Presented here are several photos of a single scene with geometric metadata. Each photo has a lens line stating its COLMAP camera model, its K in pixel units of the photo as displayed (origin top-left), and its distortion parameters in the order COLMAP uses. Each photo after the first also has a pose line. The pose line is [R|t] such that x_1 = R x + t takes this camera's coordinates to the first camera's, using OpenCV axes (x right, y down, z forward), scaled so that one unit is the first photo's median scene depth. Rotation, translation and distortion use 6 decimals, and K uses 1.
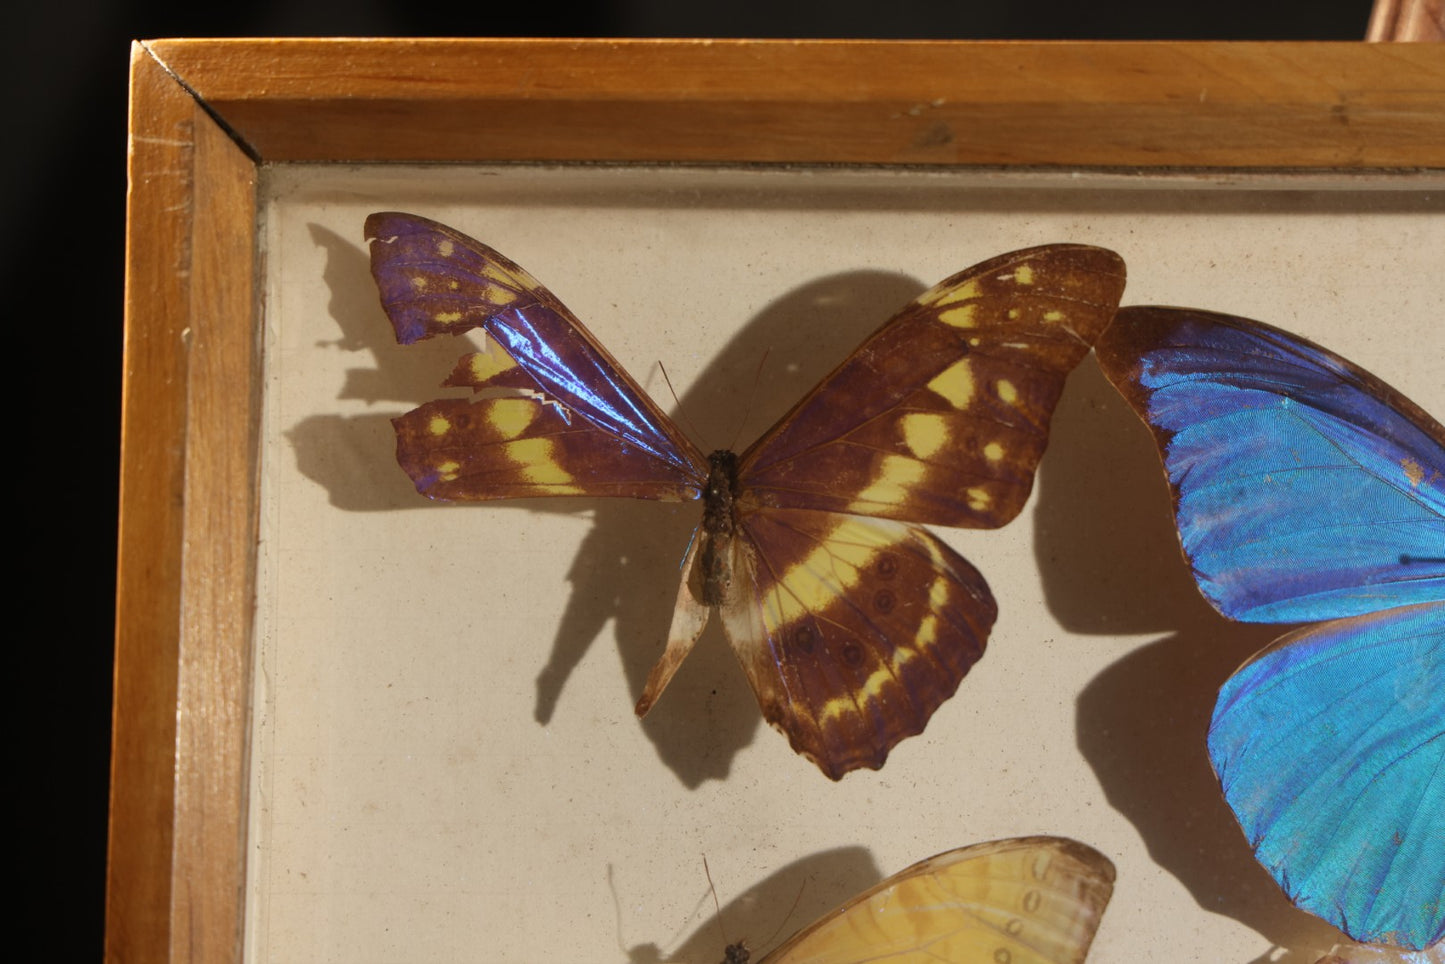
lens RADIAL K [[3493.9, 0, 745.5], [0, 3493.9, 457.8], [0, 0, 1]] dist [0.285362, 0.047314]
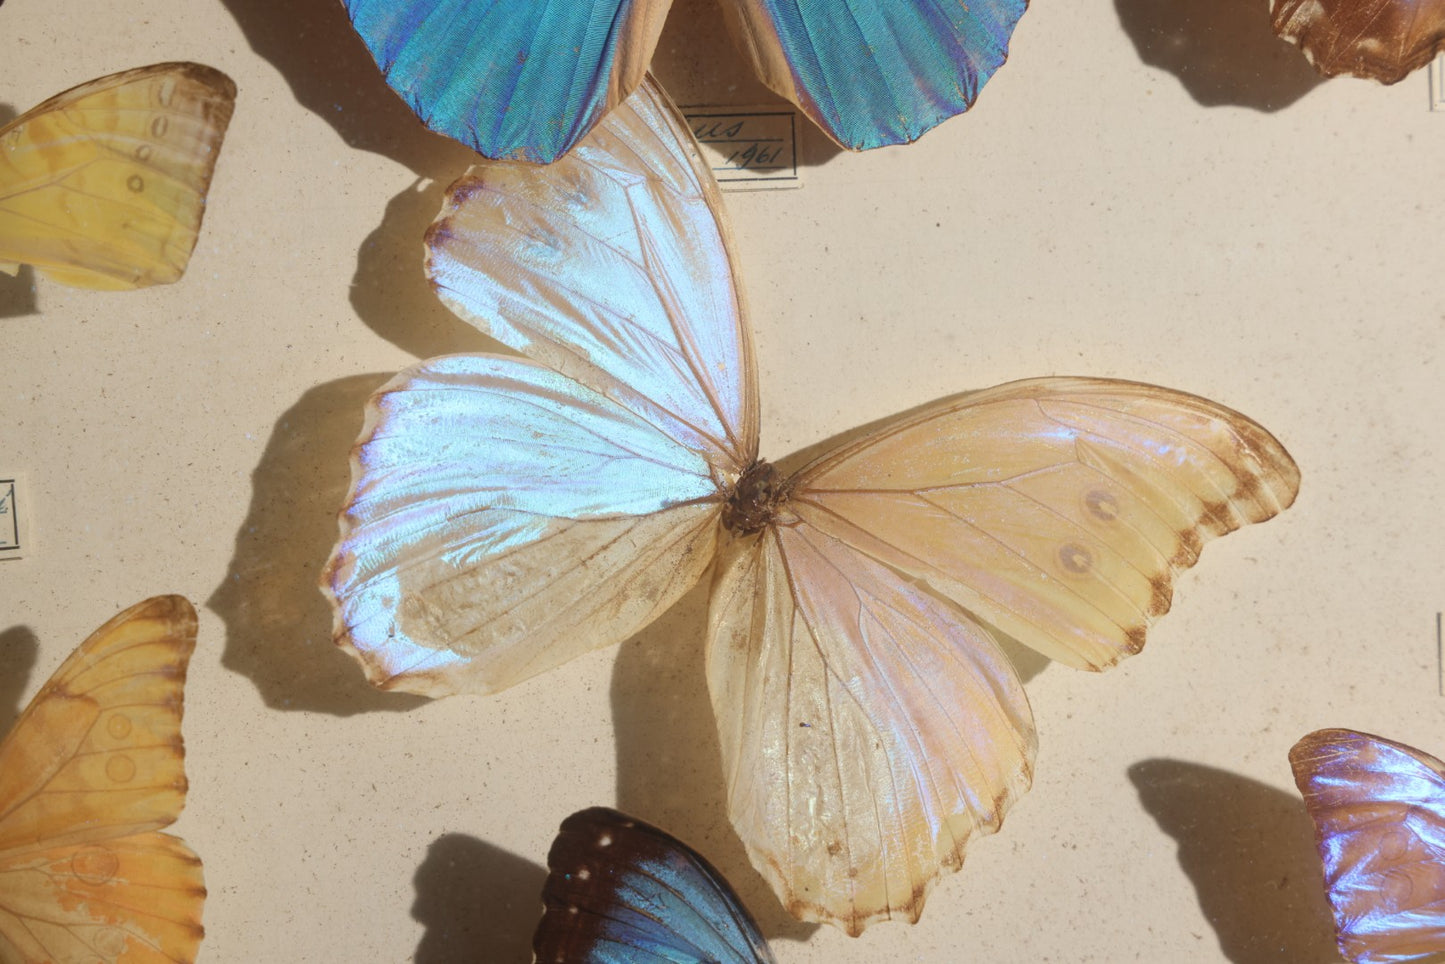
lens RADIAL K [[3493.9, 0, 745.5], [0, 3493.9, 457.8], [0, 0, 1]] dist [0.285362, 0.047314]
pose [[0.988255, -0.067803, 0.136949, 0.100767], [0.052868, 0.992536, 0.109893, 0.115702], [-0.143378, -0.101362, 0.984464, -0.041976]]
